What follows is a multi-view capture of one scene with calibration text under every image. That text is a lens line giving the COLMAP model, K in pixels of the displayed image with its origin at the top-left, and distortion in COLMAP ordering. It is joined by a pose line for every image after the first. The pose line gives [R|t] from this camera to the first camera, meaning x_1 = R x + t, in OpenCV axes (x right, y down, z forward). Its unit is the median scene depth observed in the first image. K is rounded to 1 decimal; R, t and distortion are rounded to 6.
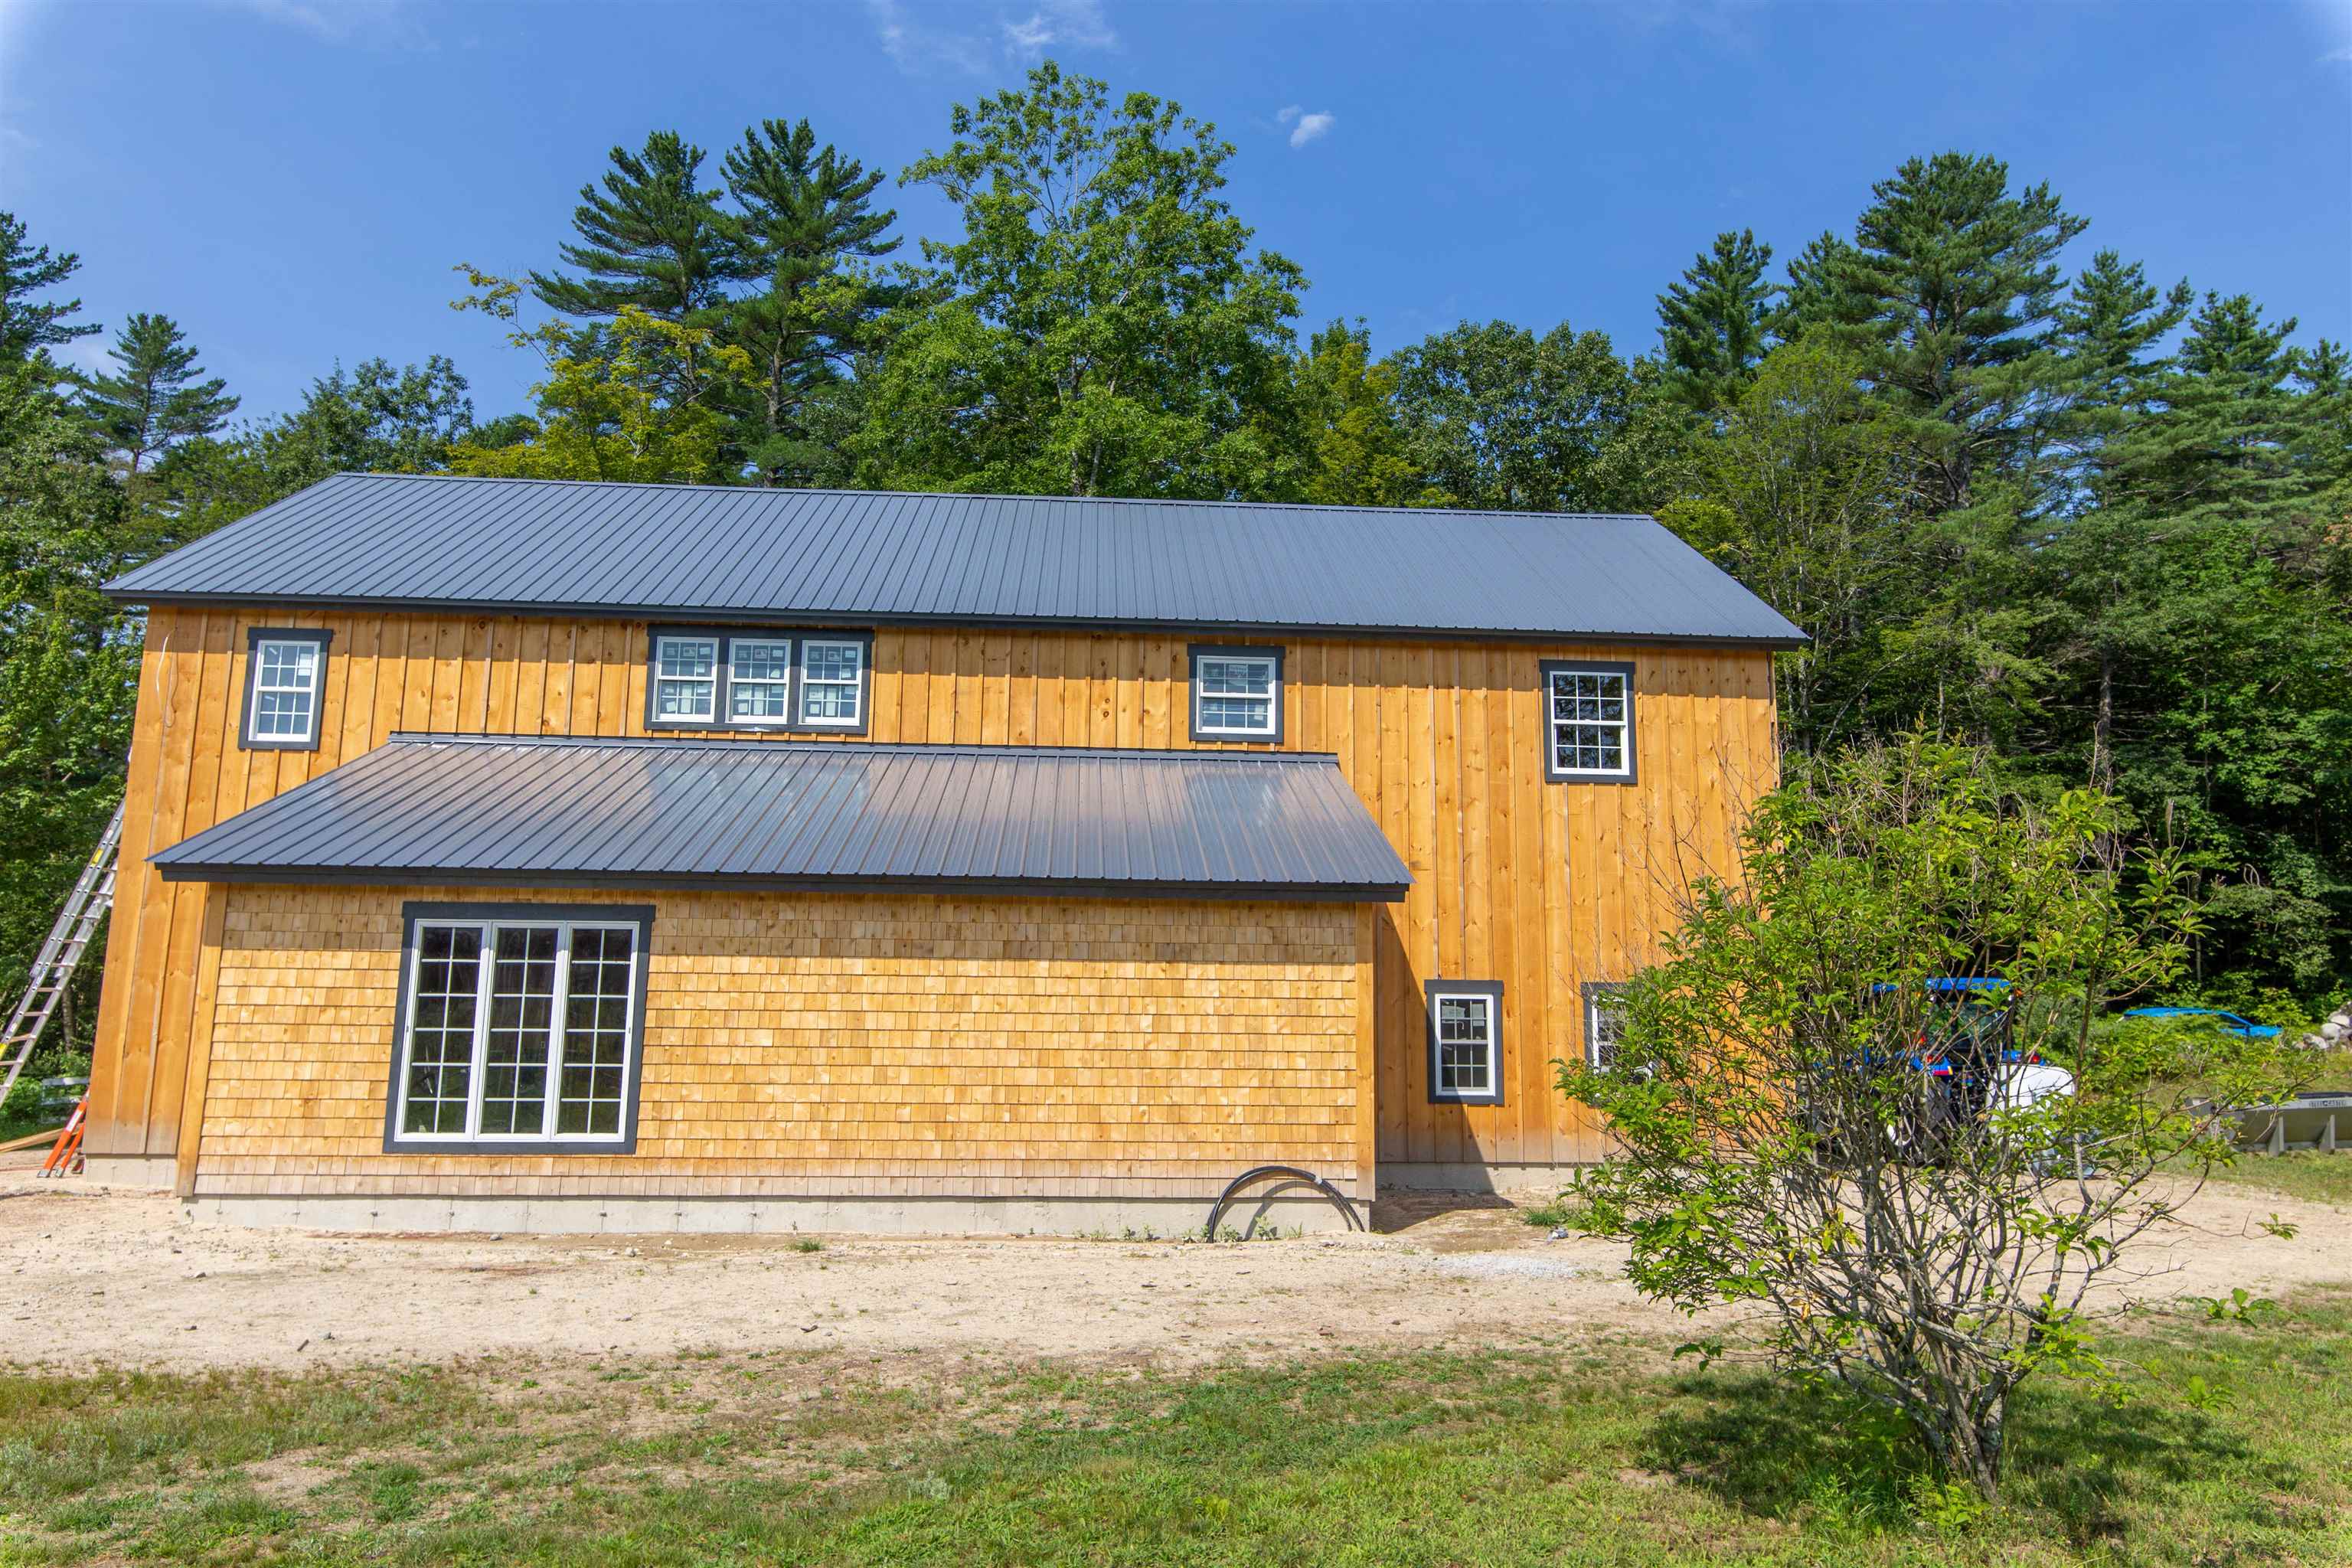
lens RADIAL K [[1464.1, 0, 1171.9], [0, 1464.1, 788.5], [0, 0, 1]] dist [0.004789, 0.000633]
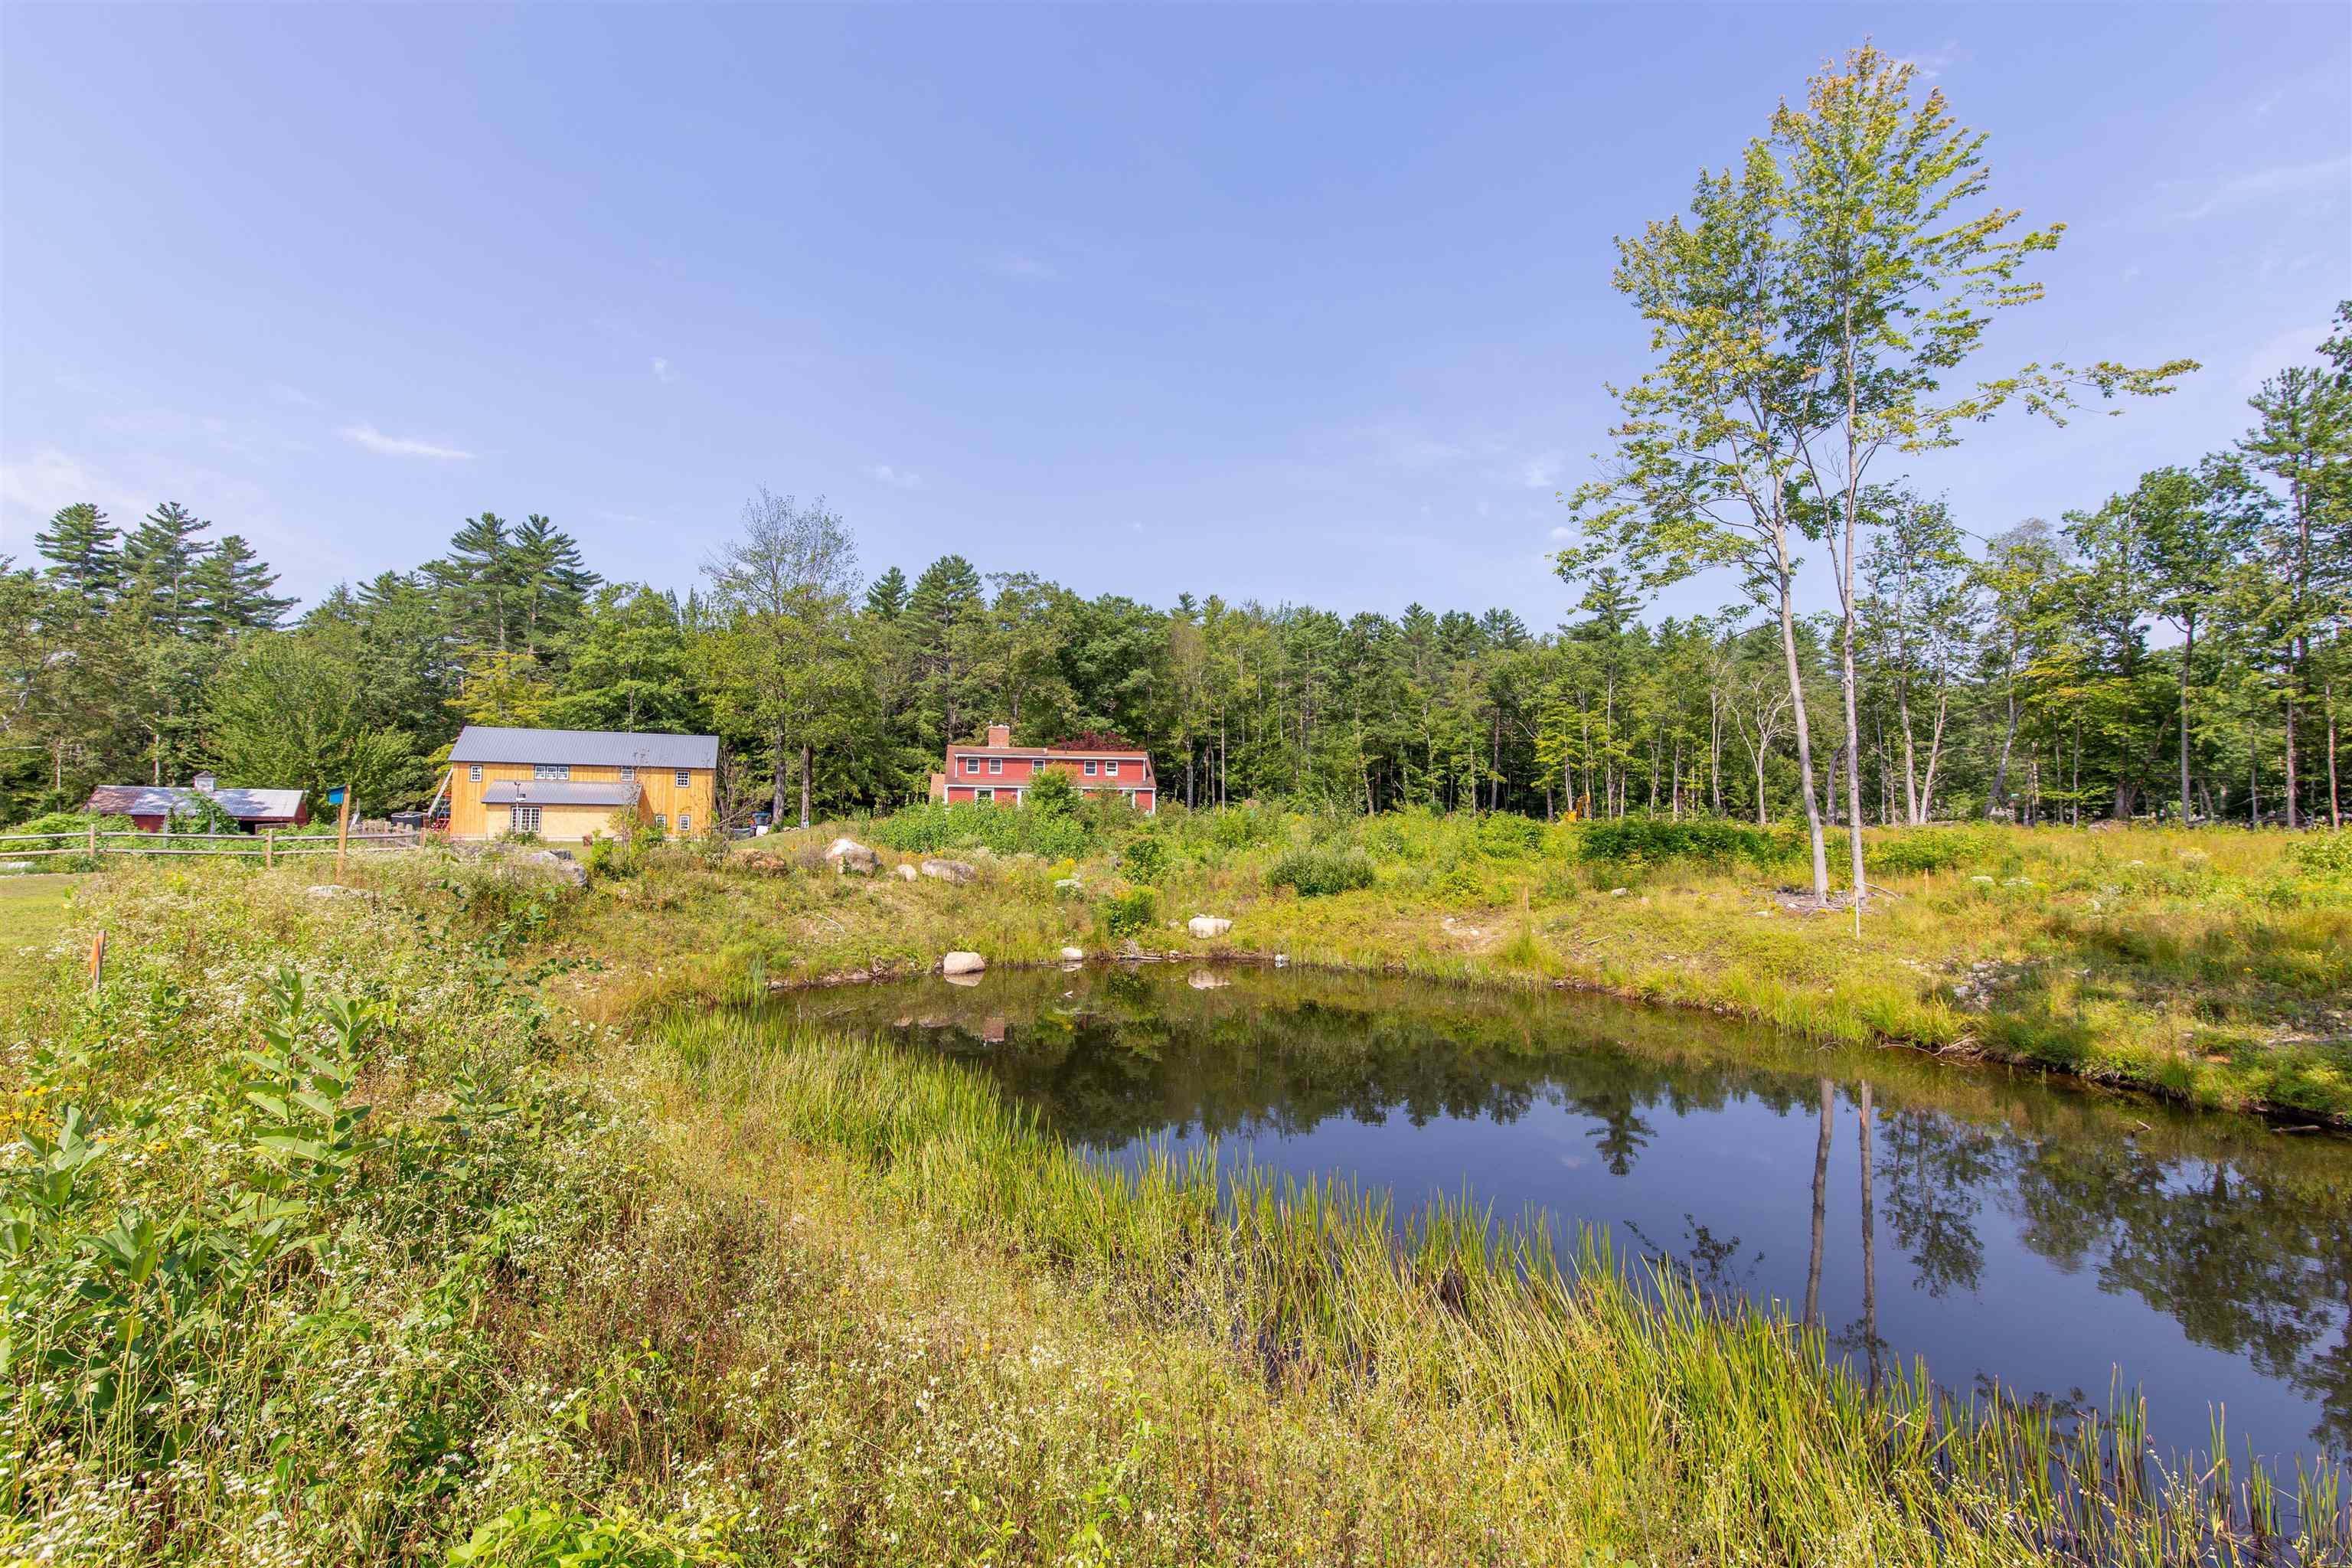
lens RADIAL K [[1008.6, 0, 1174.8], [0, 1008.6, 780.7], [0, 0, 1]] dist [0.001505, -0.000132]
pose [[0.947057, 0.011998, 0.320840, 0.293428], [-0.046485, 0.993896, 0.100047, -0.192380], [-0.317681, -0.109665, 0.941835, -1.330654]]
